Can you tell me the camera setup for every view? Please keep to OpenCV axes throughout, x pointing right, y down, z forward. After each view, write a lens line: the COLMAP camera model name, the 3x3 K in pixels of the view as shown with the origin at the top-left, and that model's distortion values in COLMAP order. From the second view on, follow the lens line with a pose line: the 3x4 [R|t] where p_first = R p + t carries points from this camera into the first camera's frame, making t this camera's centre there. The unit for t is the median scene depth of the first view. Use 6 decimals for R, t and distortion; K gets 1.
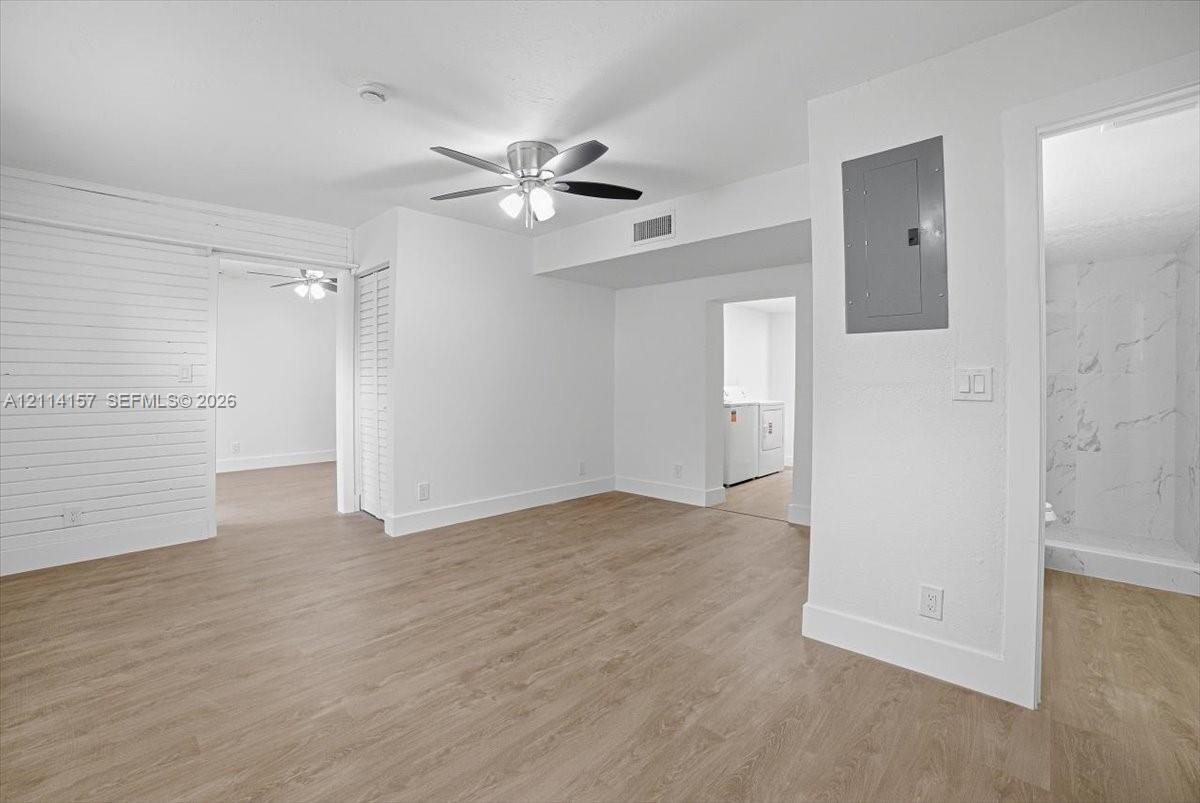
lens RADIAL K [[547.2, 0, 600.0], [0, 547.2, 401.5], [0, 0, 1]] dist [-0.059724, 0.000779]
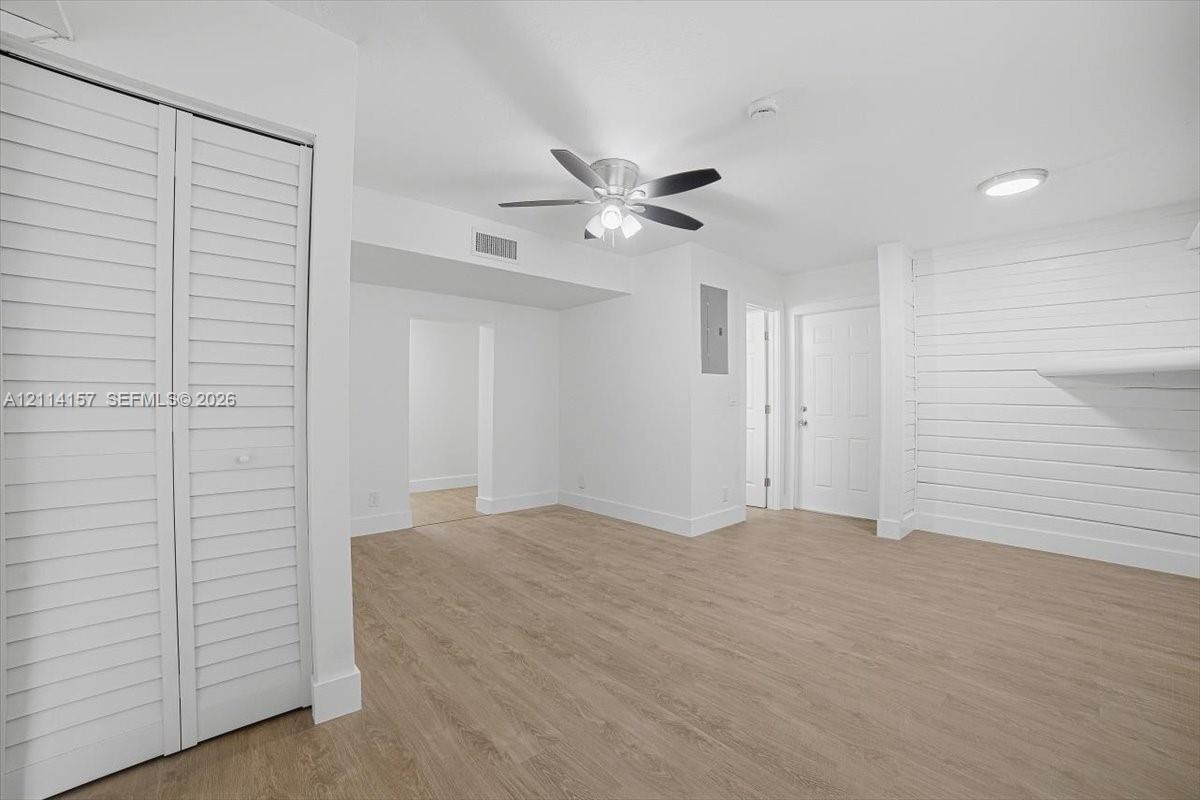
lens RADIAL K [[521.0, 0, 600.0], [0, 521.0, 400.0], [0, 0, 1]] dist [-0.124708, 0.035436]
pose [[0.003253, 0.004283, 0.999986, -1.074521], [0.032876, 0.999450, -0.004388, -0.022905], [-0.999454, 0.032890, 0.003110, 1.009417]]
